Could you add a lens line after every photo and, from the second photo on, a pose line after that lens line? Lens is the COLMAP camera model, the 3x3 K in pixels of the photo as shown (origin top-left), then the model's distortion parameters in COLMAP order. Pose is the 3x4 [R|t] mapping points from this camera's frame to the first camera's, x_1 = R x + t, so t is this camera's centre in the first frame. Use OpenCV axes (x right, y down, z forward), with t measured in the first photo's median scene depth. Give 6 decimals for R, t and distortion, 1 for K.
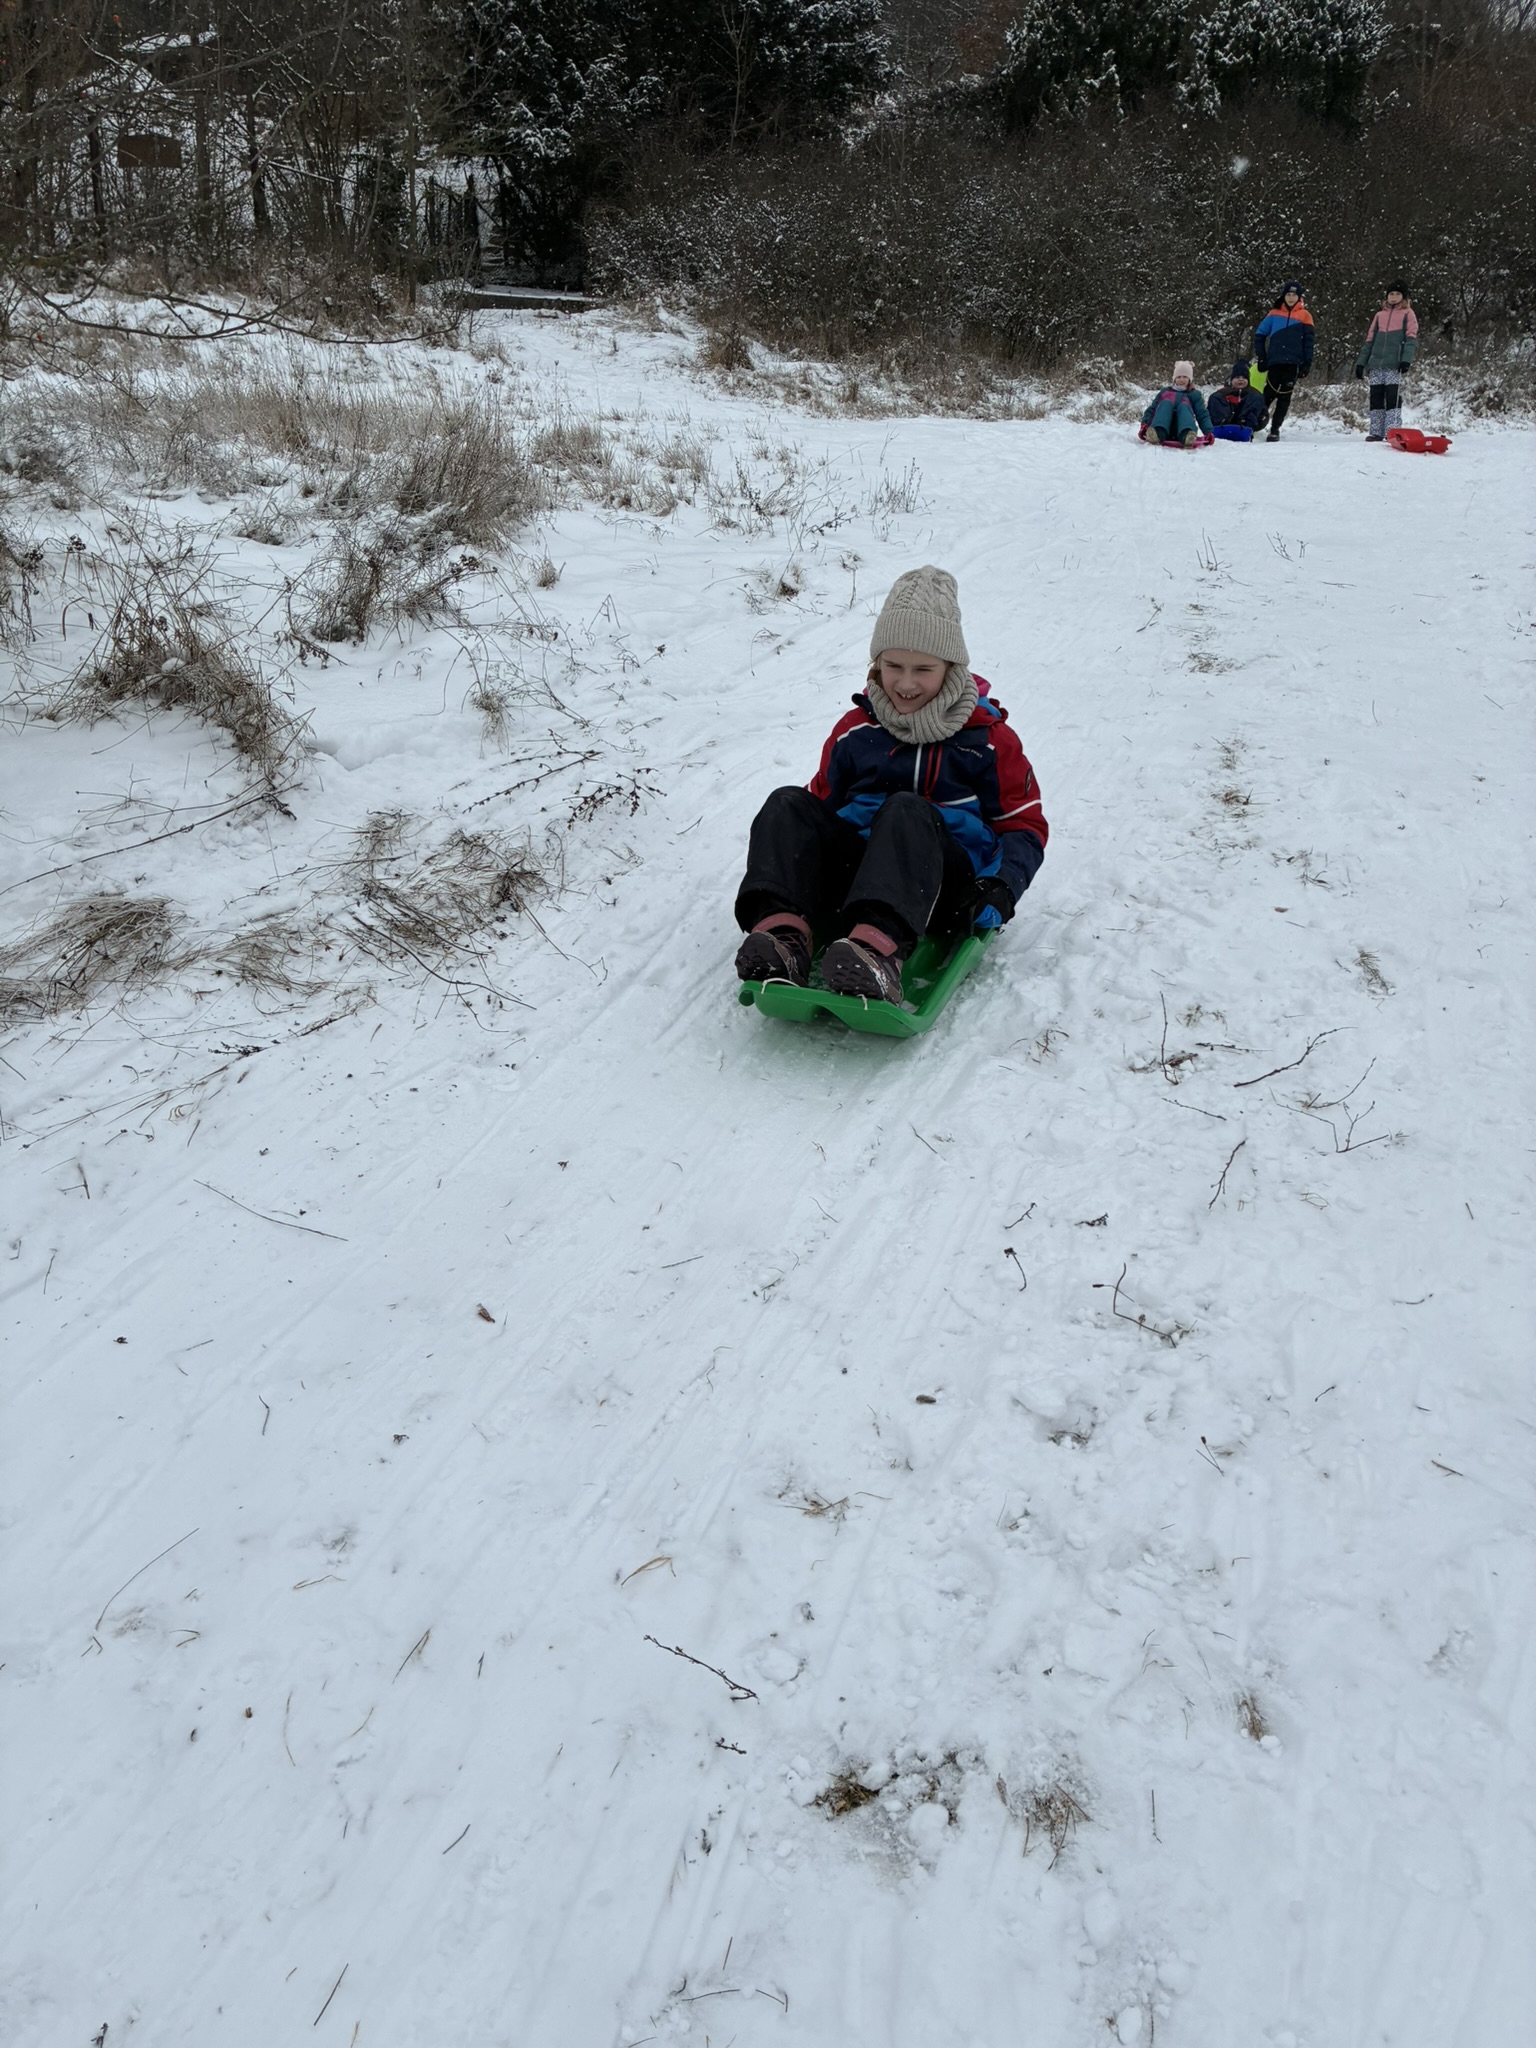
lens RADIAL K [[1495.1, 0, 773.6], [0, 1495.1, 1051.2], [0, 0, 1]] dist [0.091097, -0.122090]
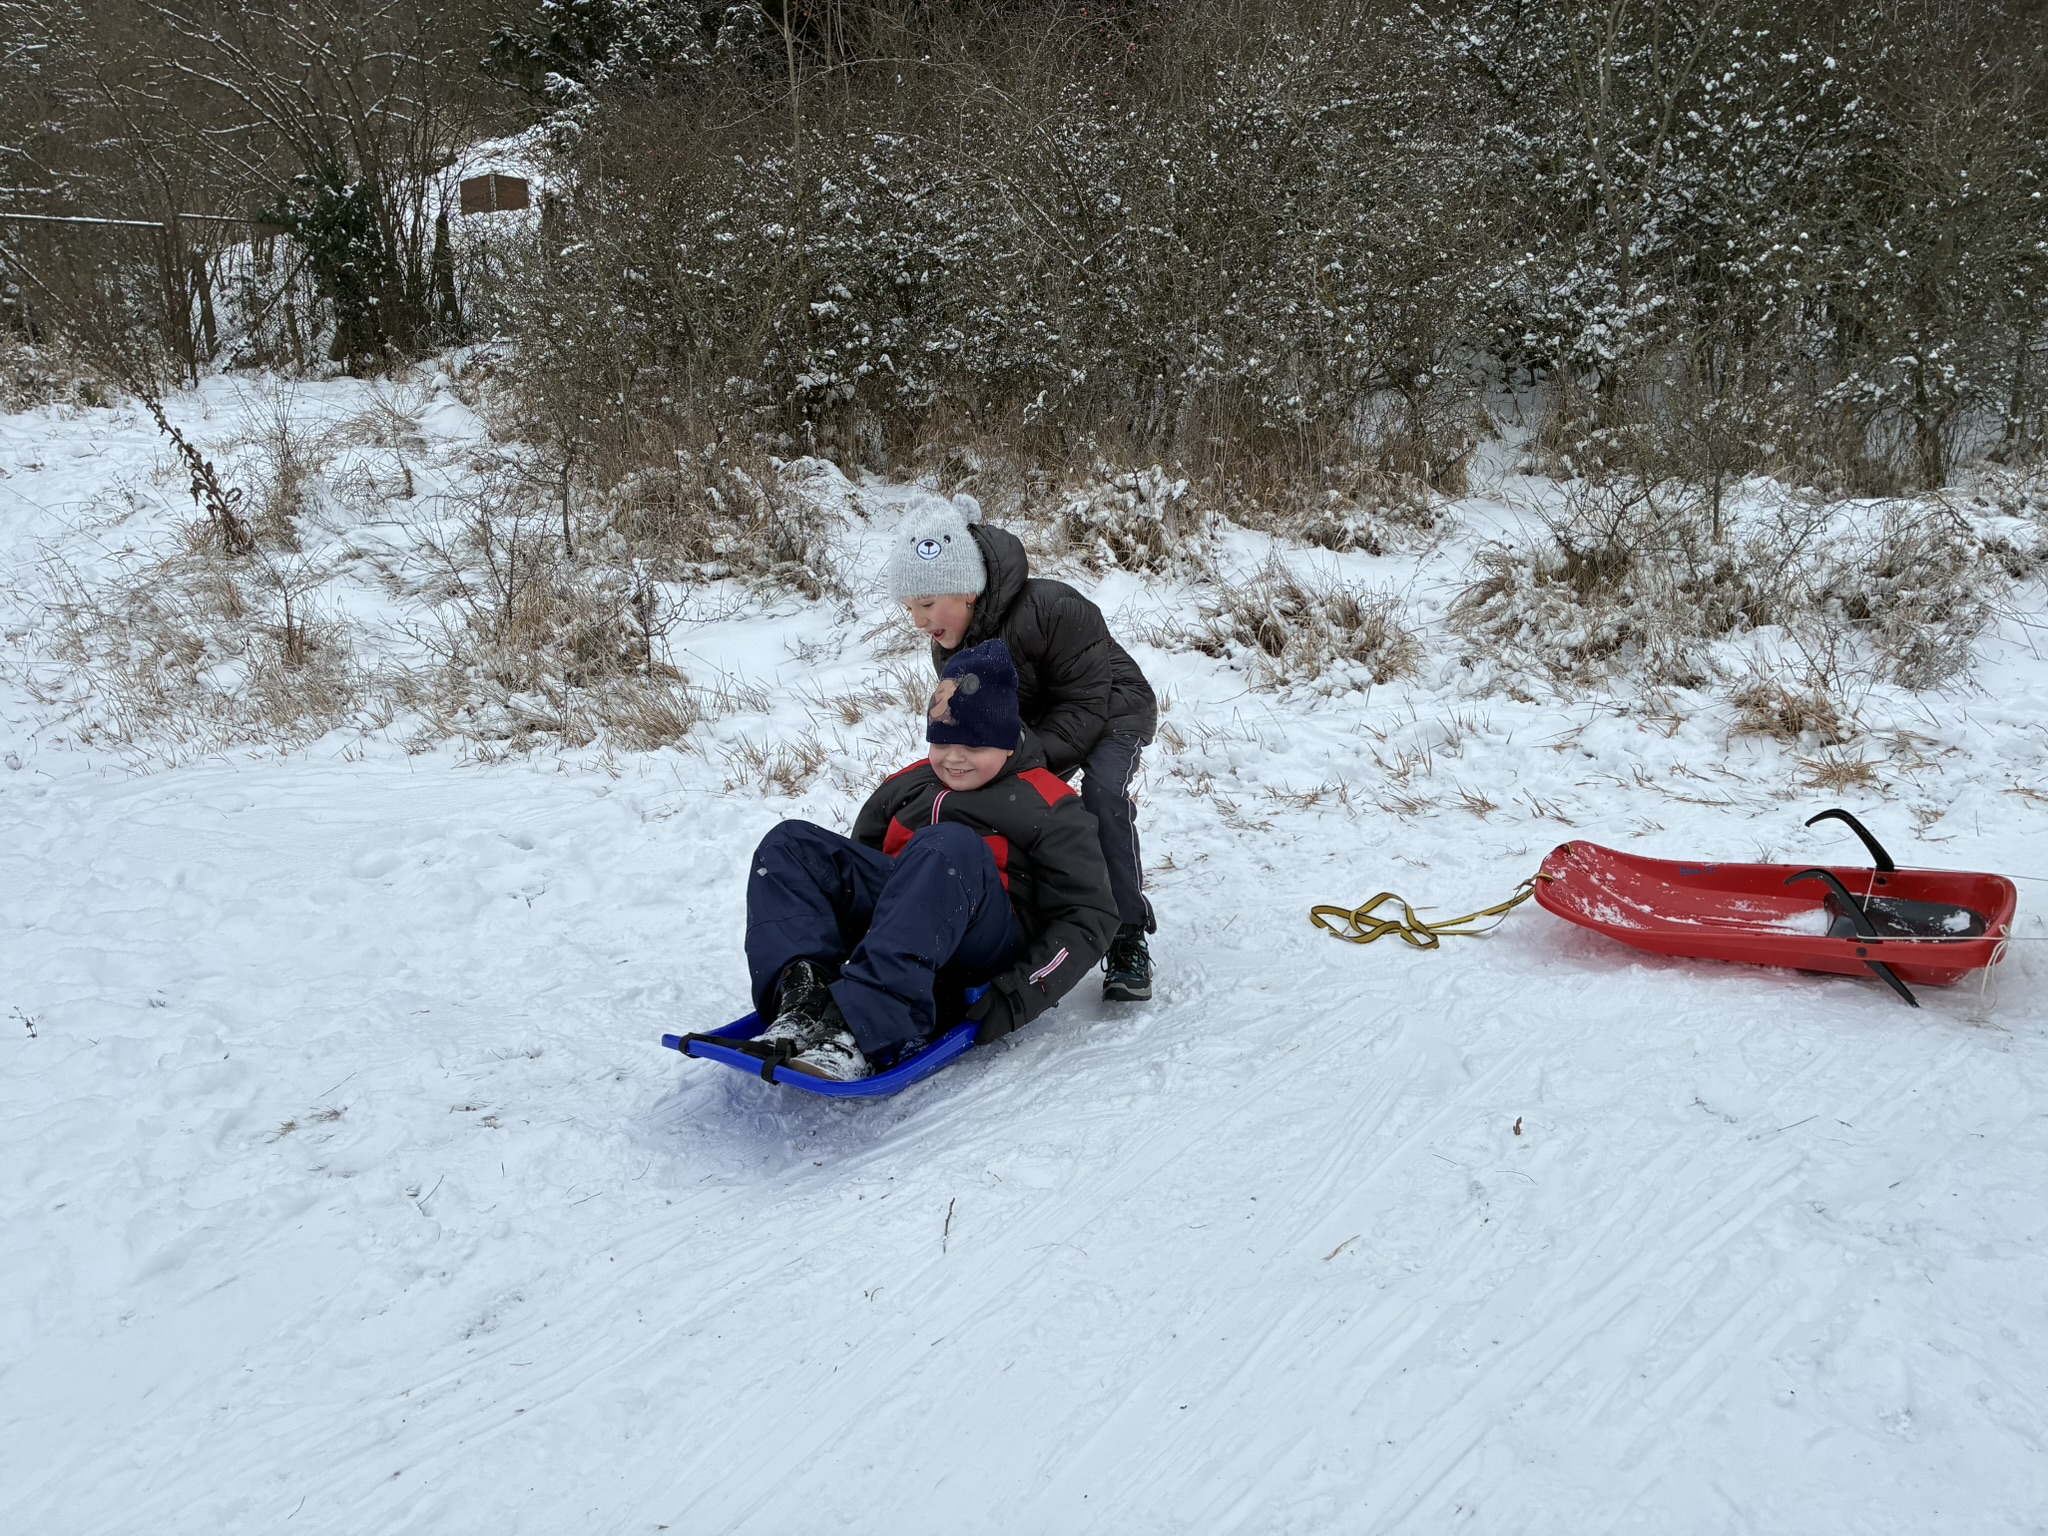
lens RADIAL K [[1544.9, 0, 1002.6], [0, 1544.9, 757.5], [0, 0, 1]] dist [0.045911, -0.059487]
pose [[0.943728, 0.005125, -0.330684, 0.232835], [-0.056642, 0.987611, -0.146344, -0.250473], [0.325837, 0.156839, 0.932326, 0.490661]]
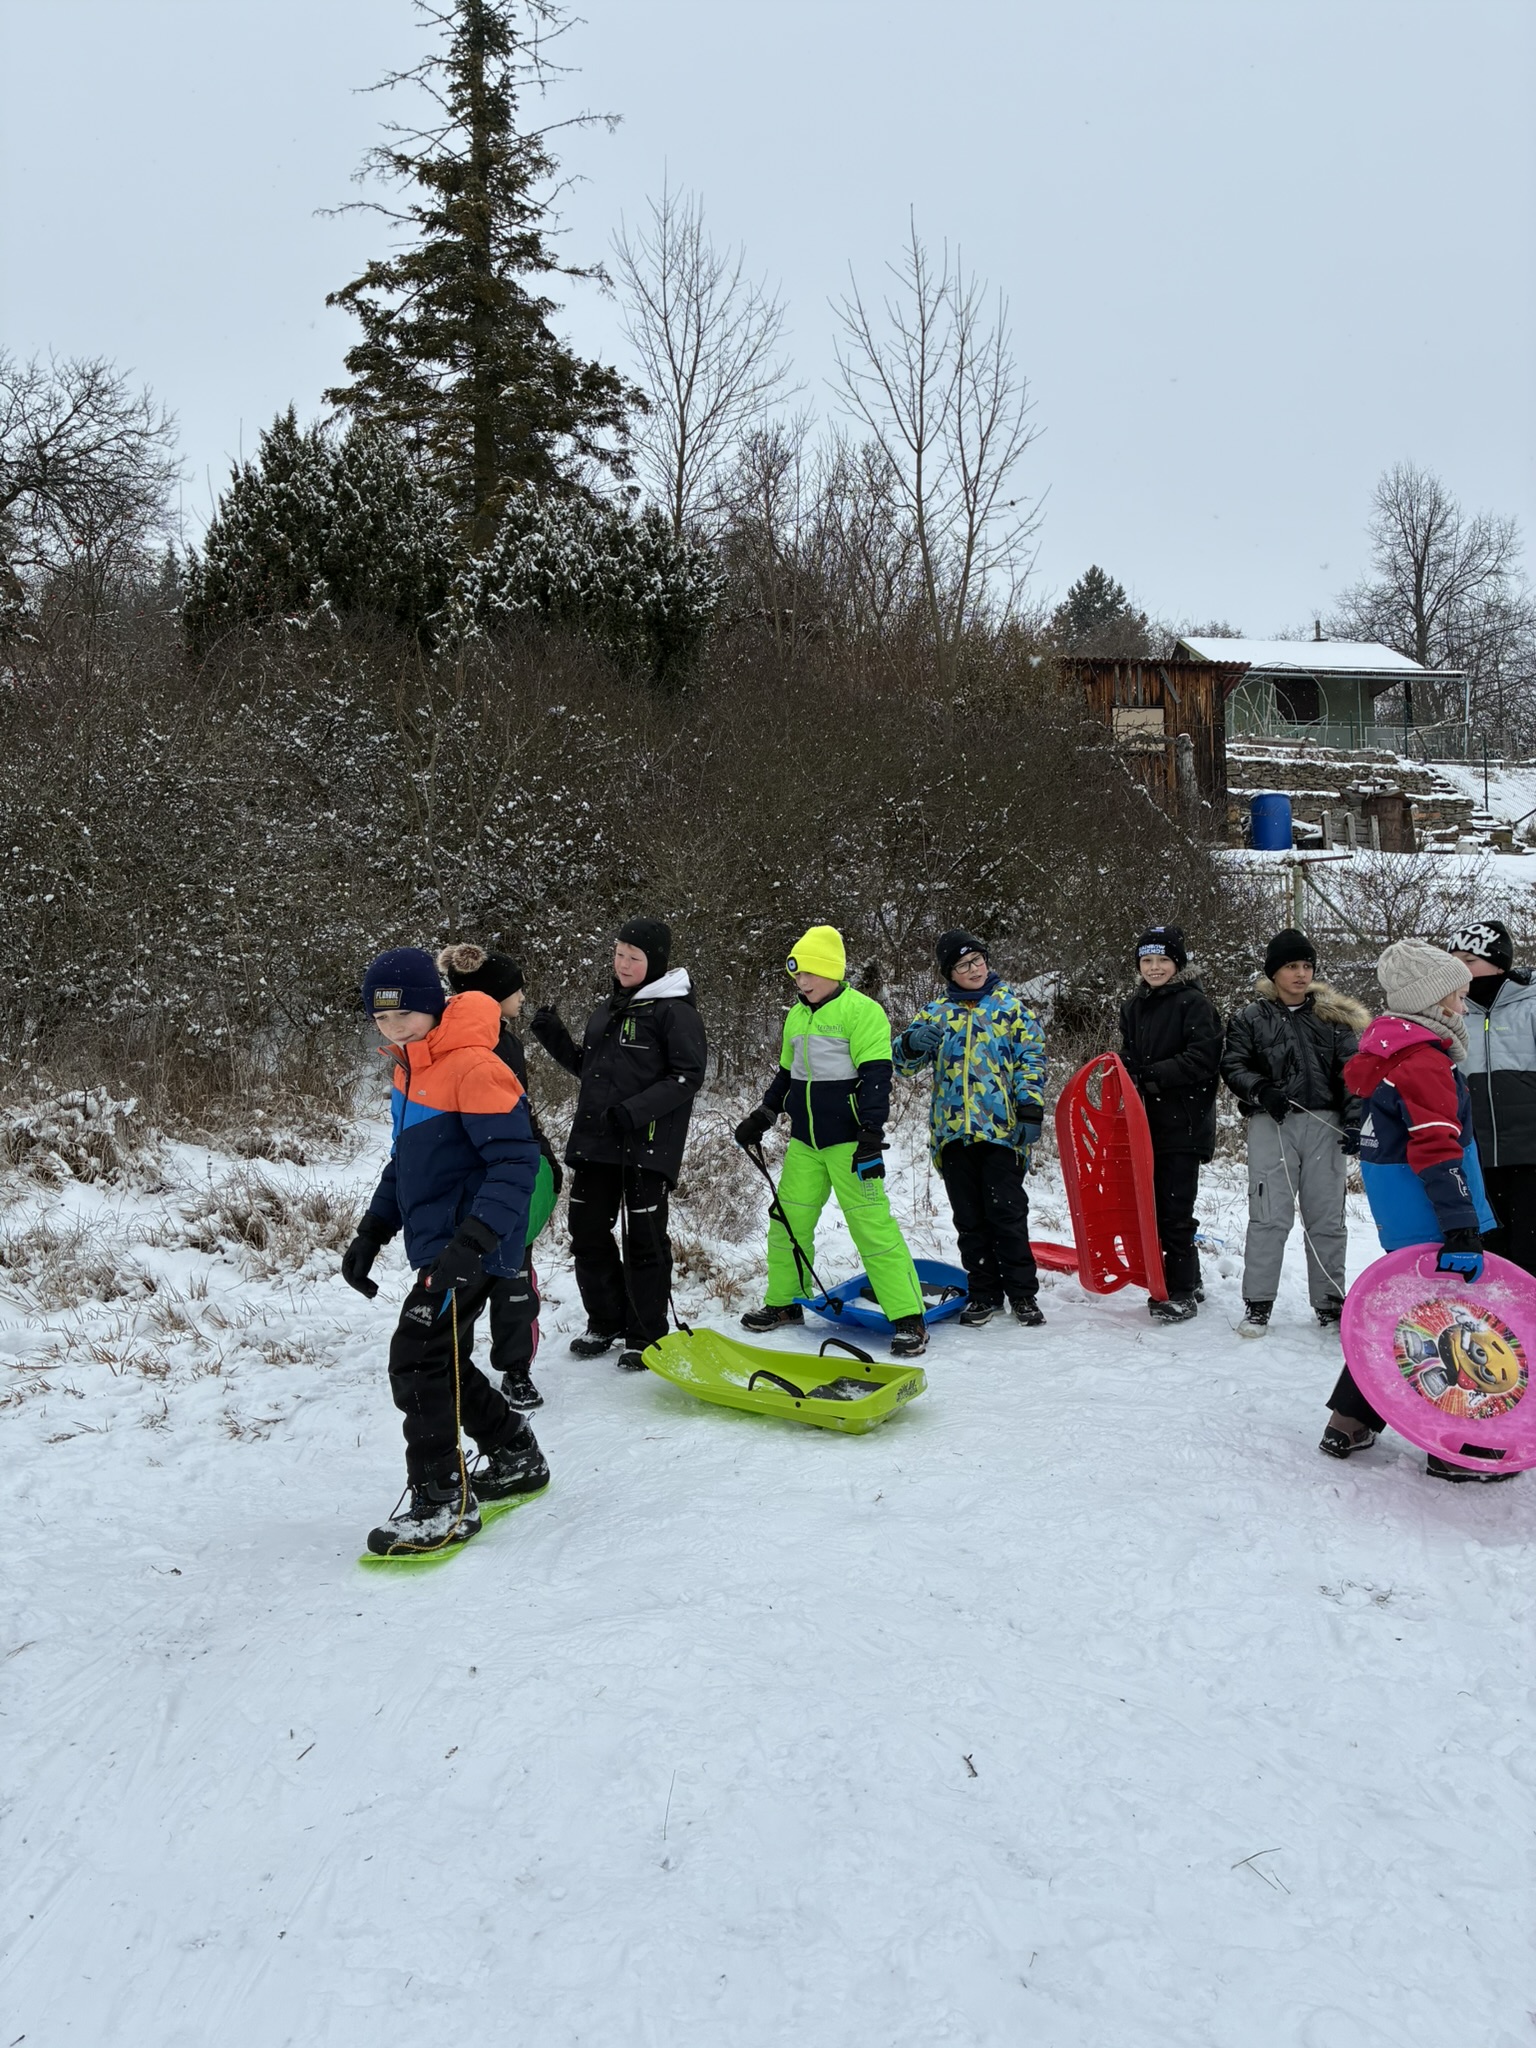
lens RADIAL K [[1544.3, 0, 781.5], [0, 1544.3, 1008.9], [0, 0, 1]] dist [0.025301, -0.000657]
pose [[0.942904, -0.027952, 0.331891, 0.191132], [0.150440, 0.924774, -0.349515, -0.233719], [-0.297154, 0.379489, 0.876178, 0.443669]]
